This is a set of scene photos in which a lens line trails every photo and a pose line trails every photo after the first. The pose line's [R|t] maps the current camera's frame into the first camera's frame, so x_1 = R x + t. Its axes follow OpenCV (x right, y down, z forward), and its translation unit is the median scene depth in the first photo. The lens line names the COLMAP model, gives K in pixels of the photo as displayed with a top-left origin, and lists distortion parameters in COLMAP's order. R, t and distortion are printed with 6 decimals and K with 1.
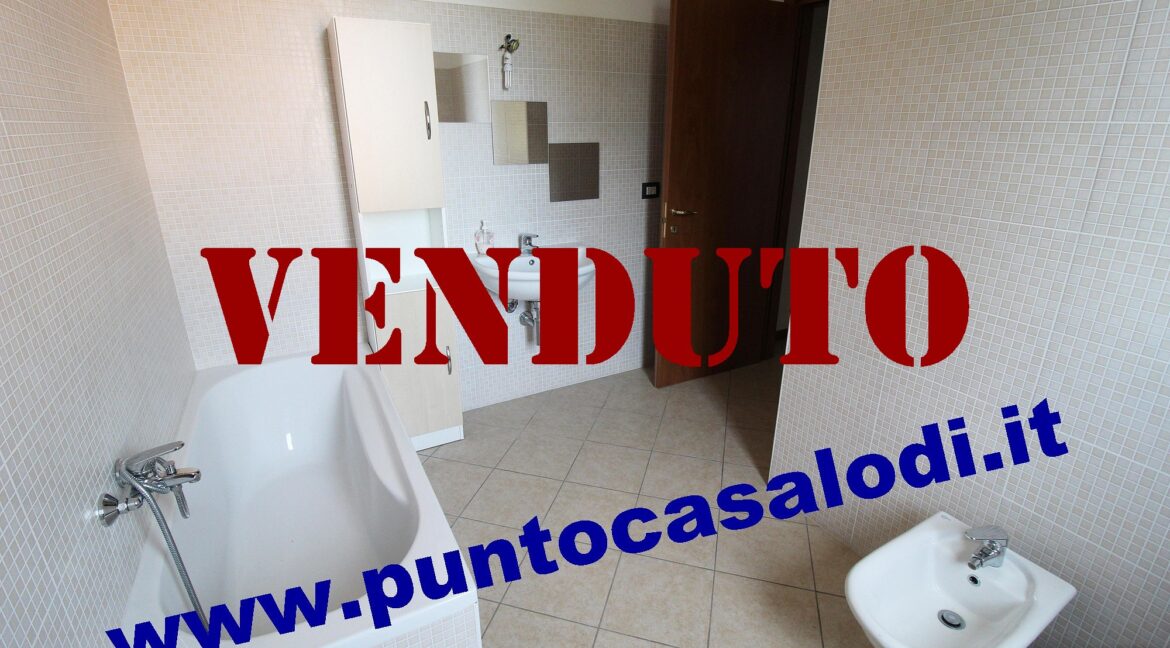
lens RADIAL K [[541.3, 0, 583.2], [0, 541.3, 320.2], [0, 0, 1]] dist [-0.003961, -0.010471]
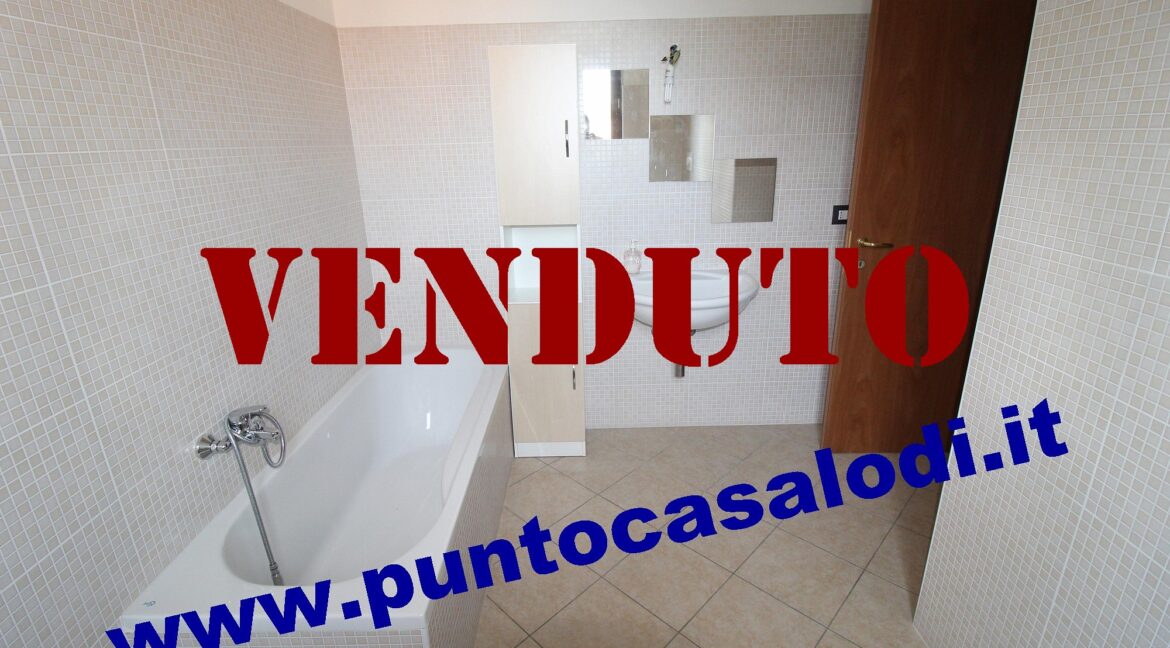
lens RADIAL K [[541.3, 0, 582.8], [0, 541.3, 318.8], [0, 0, 1]] dist [-0.003961, -0.010471]
pose [[0.875671, 0.131367, -0.464696, 0.220416], [-0.141585, 0.989841, 0.013020, -0.045446], [0.461686, 0.054393, 0.885374, 0.115861]]
